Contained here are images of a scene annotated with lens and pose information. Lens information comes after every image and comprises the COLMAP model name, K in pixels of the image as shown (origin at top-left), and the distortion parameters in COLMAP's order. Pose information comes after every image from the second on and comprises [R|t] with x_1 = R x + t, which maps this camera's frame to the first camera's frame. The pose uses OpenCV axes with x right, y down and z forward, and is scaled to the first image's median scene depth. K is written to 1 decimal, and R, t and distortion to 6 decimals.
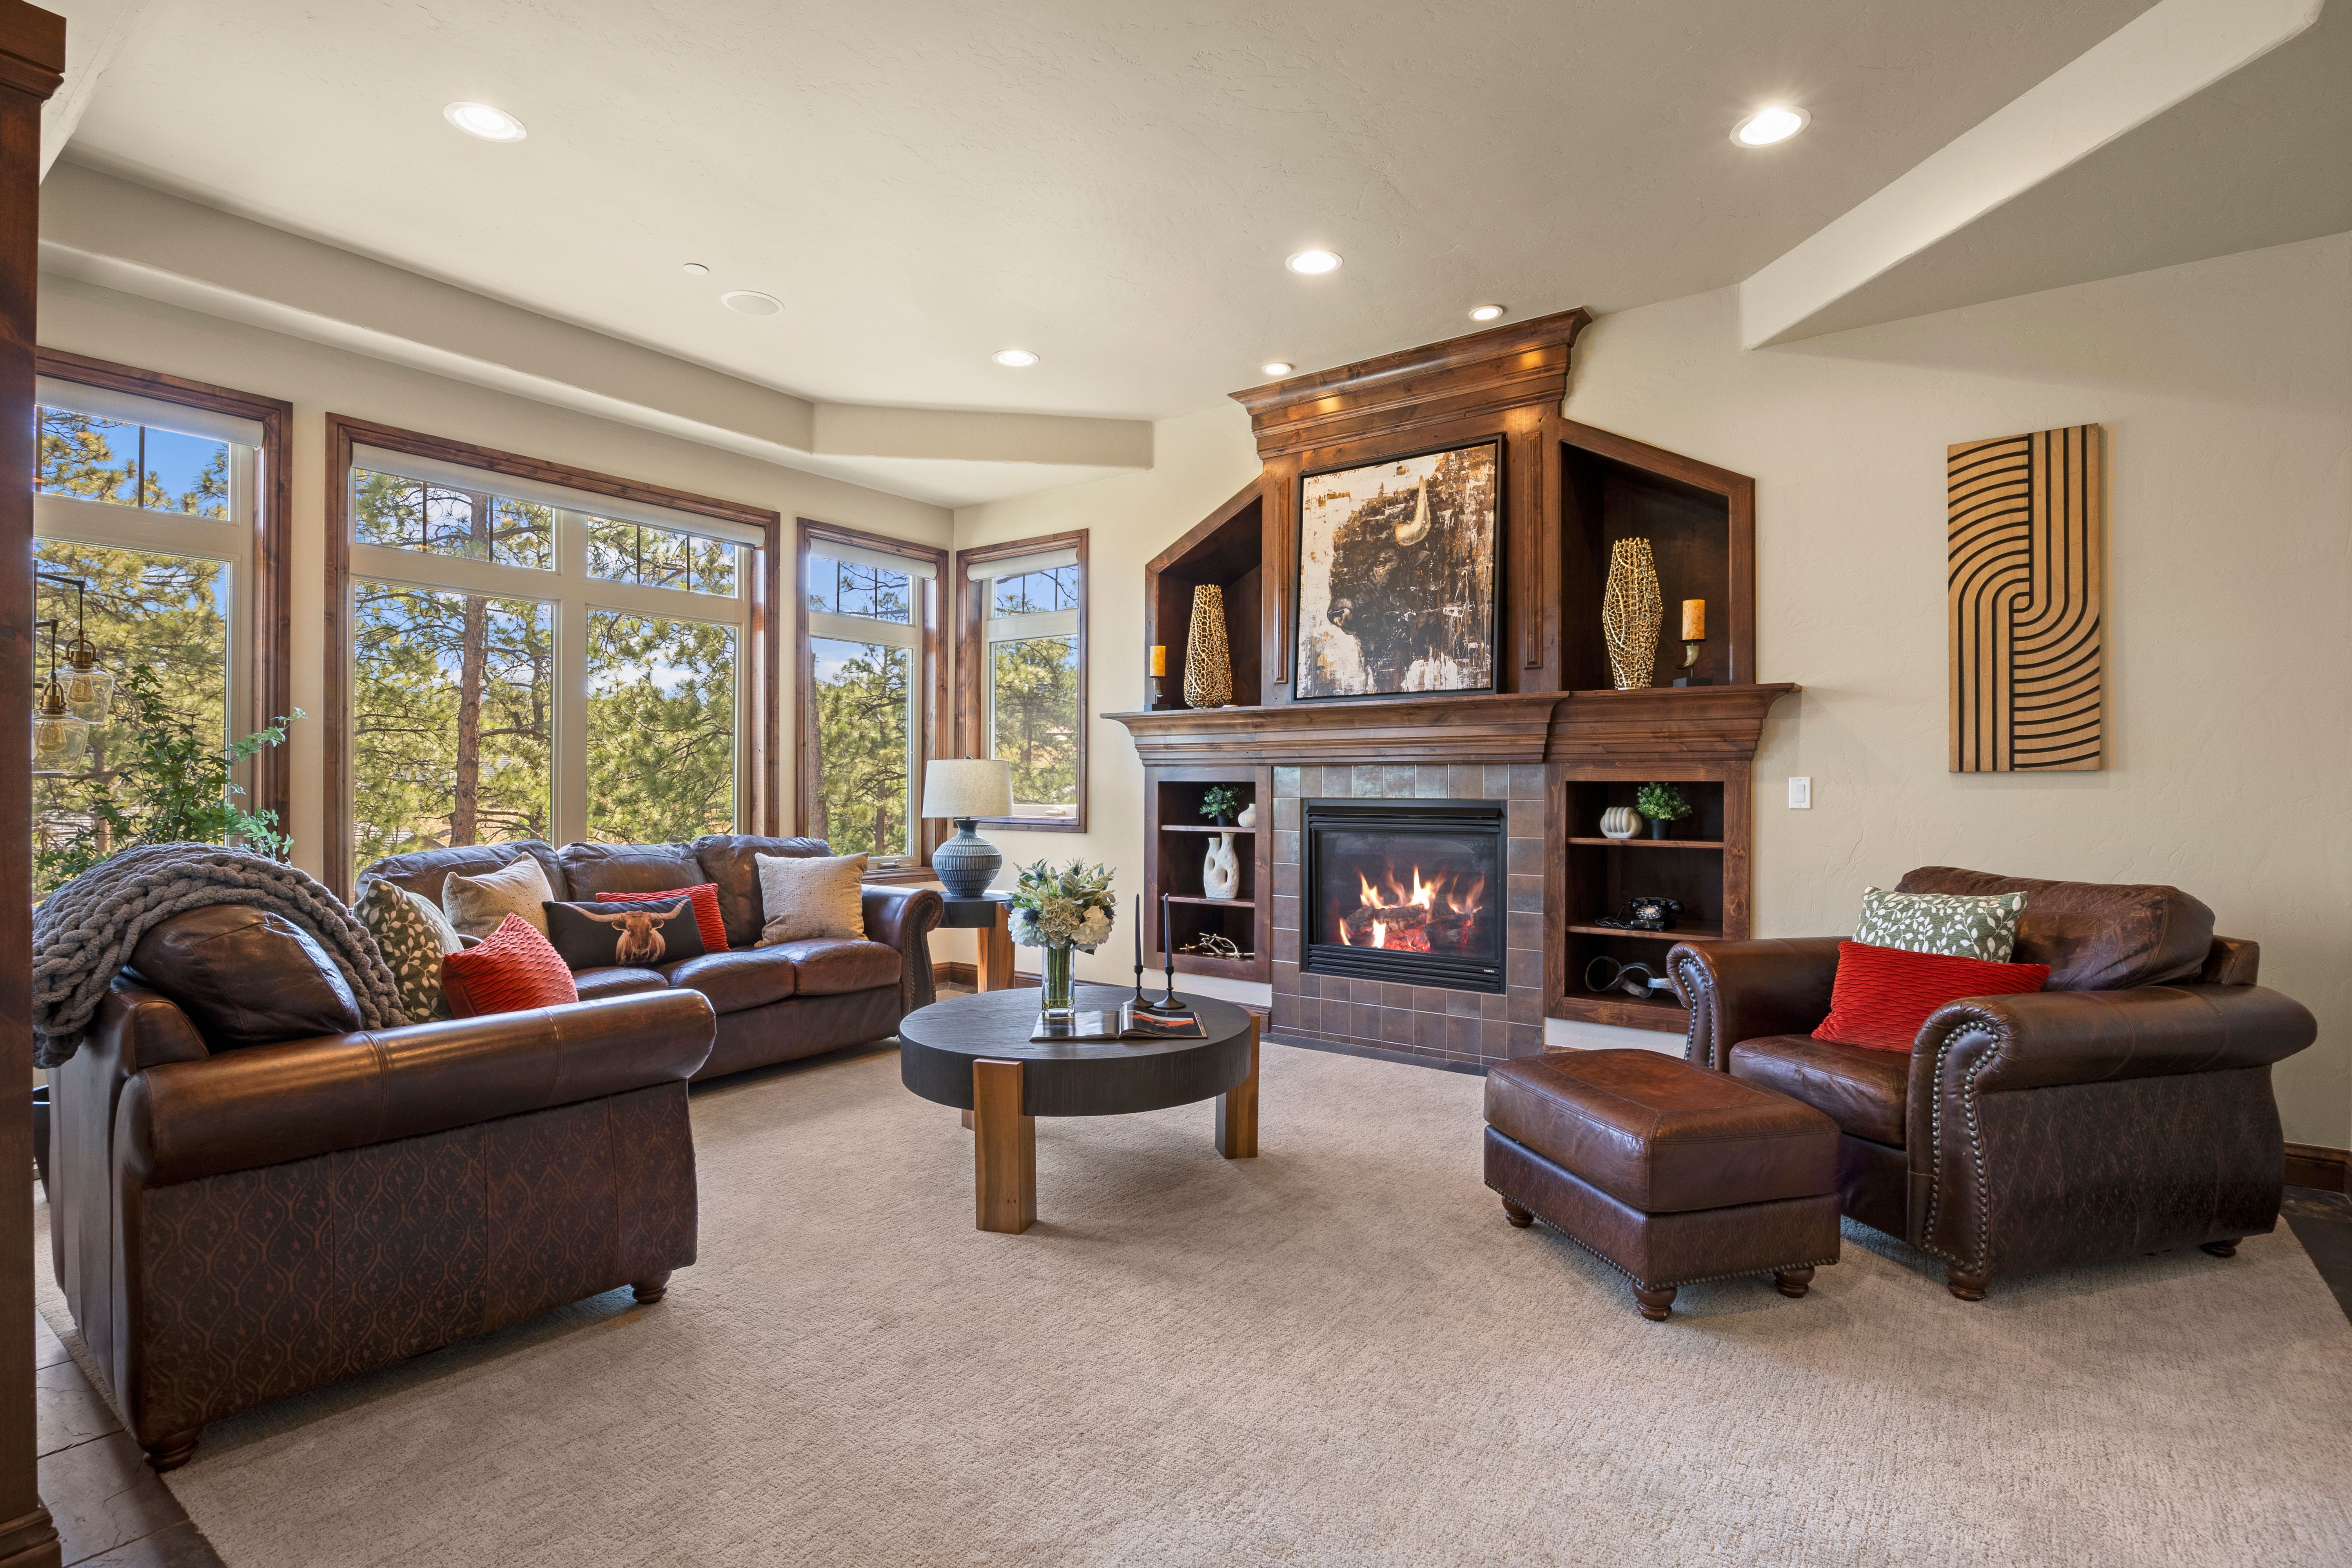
lens RADIAL K [[1138.5, 0, 1140.1], [0, 1138.5, 779.6], [0, 0, 1]] dist [-0.003035, -0.000559]
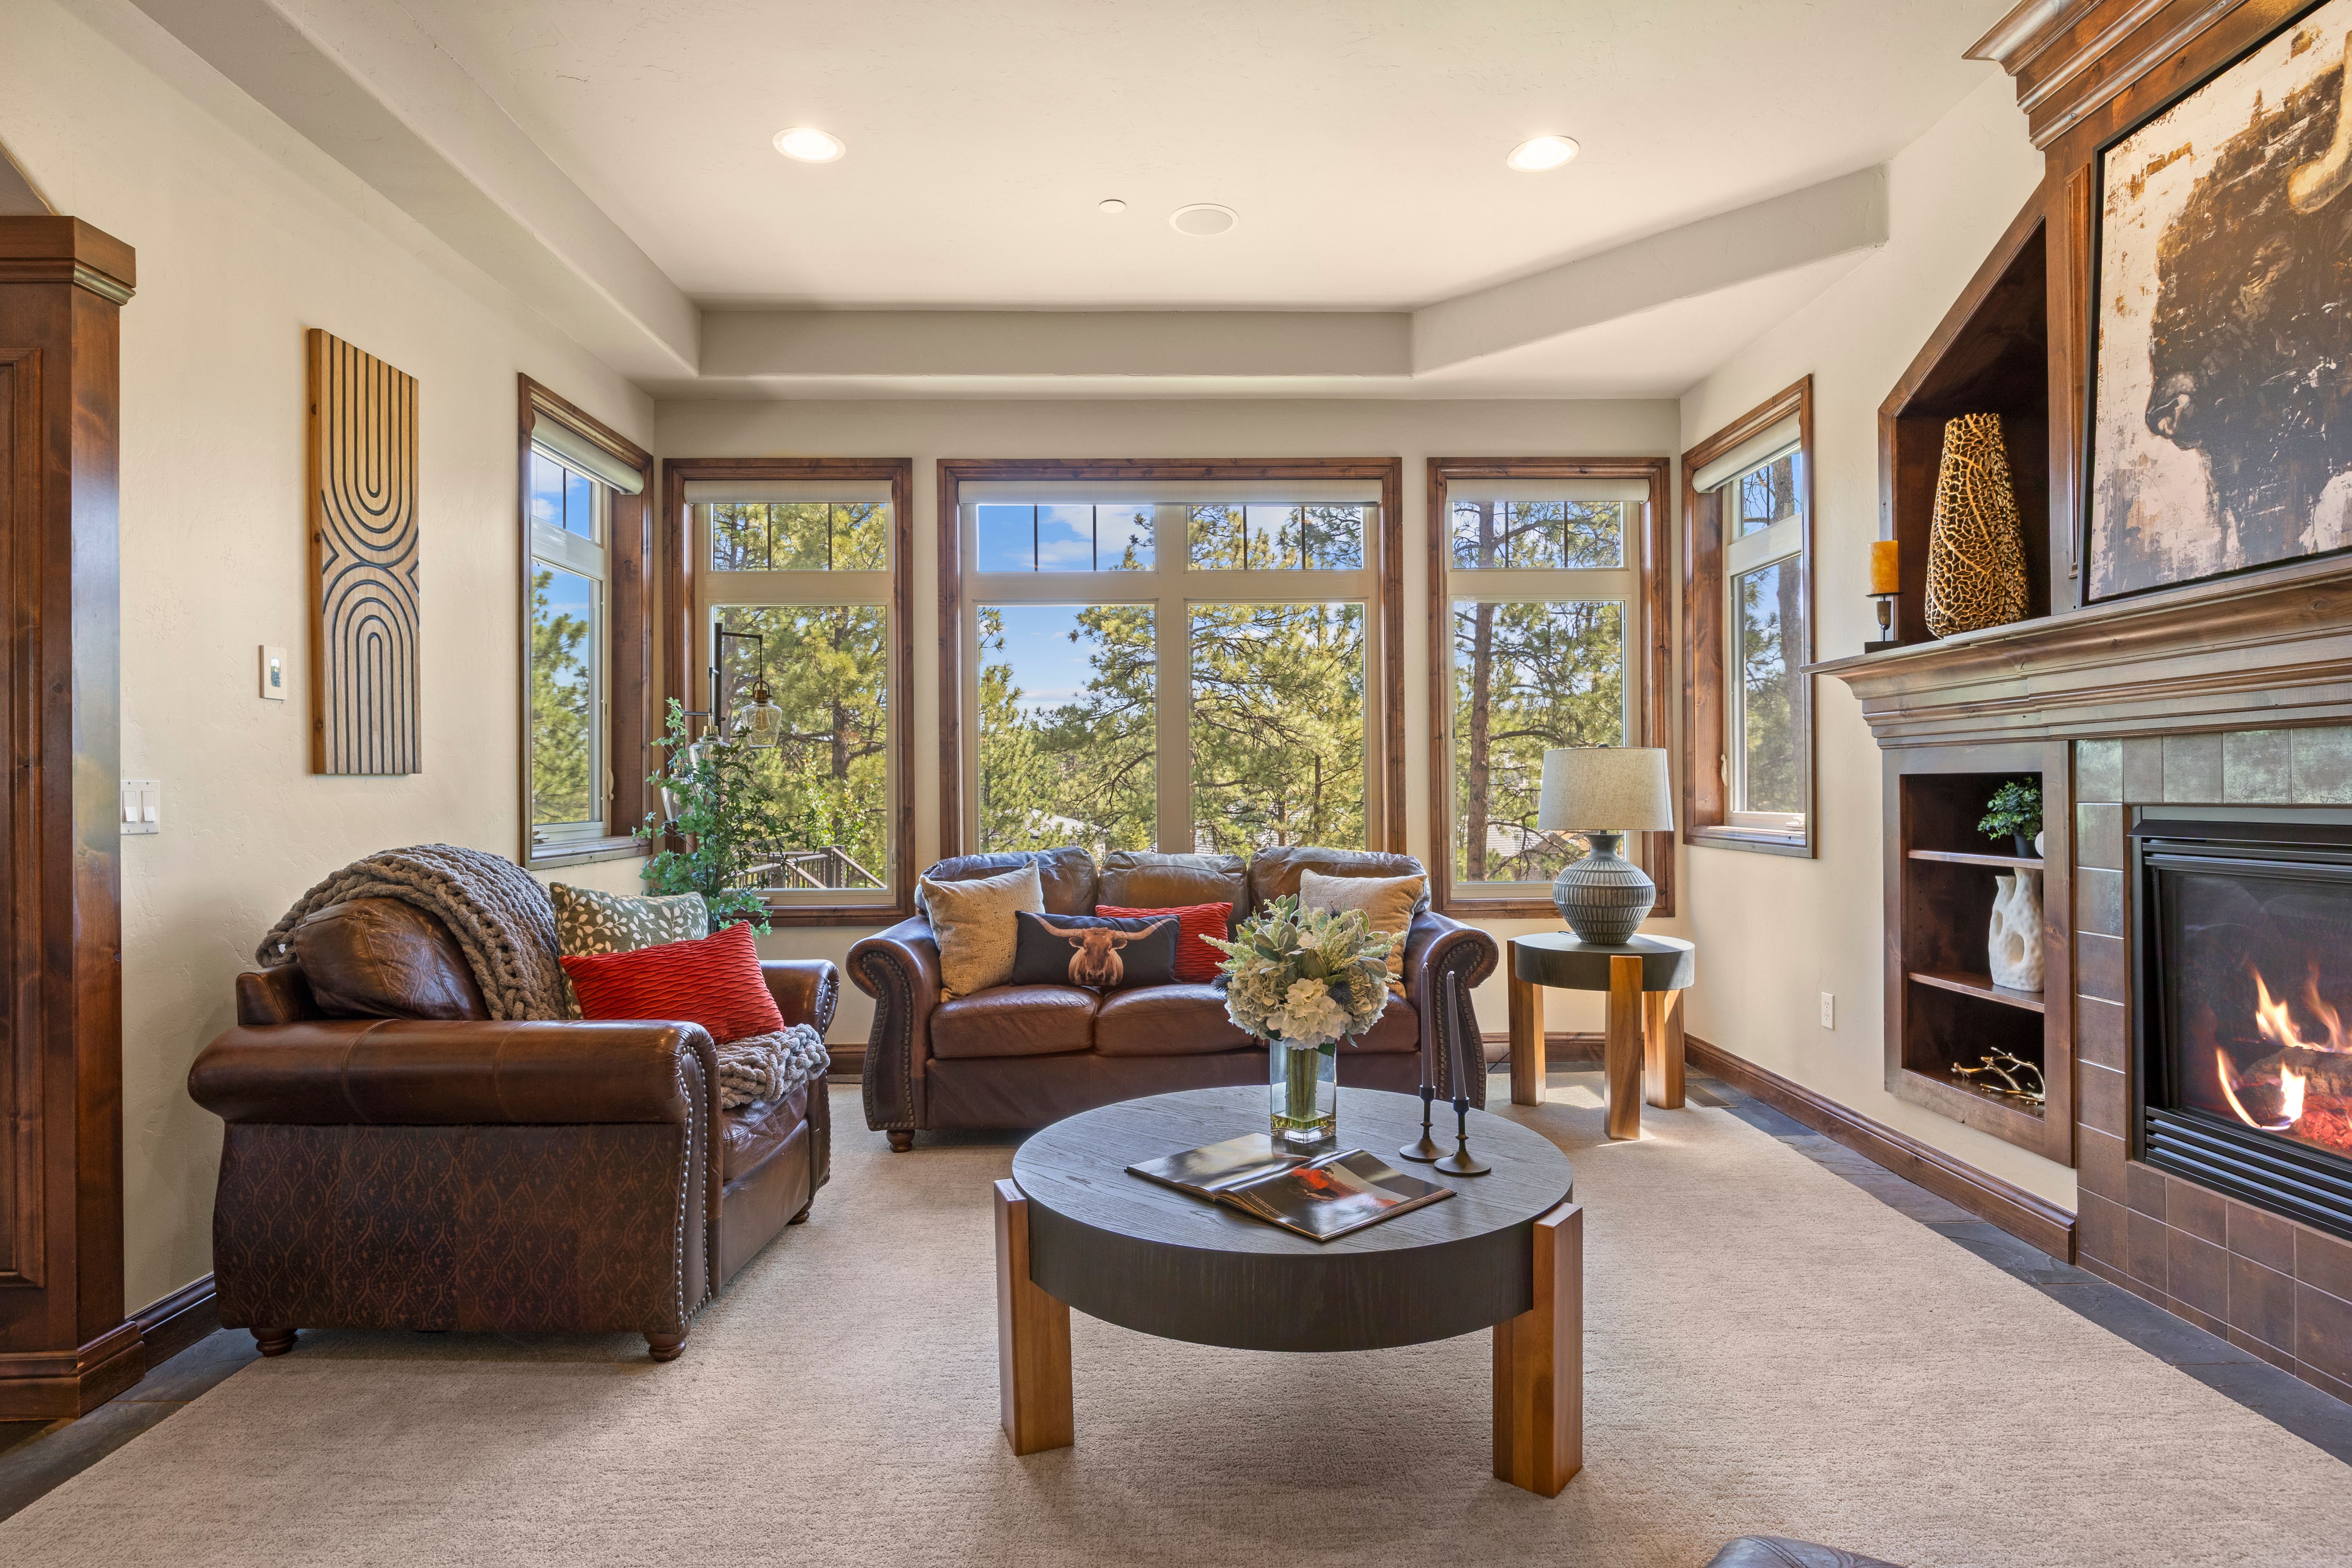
lens RADIAL K [[1219.3, 0, 1180.9], [0, 1219.3, 778.0], [0, 0, 1]] dist [-0.004382, 0.000011]
pose [[0.623575, -0.016642, -0.781586, 0.309942], [0.015159, 0.999843, -0.009194, 0.004009], [0.781616, -0.006115, 0.623730, 0.370909]]
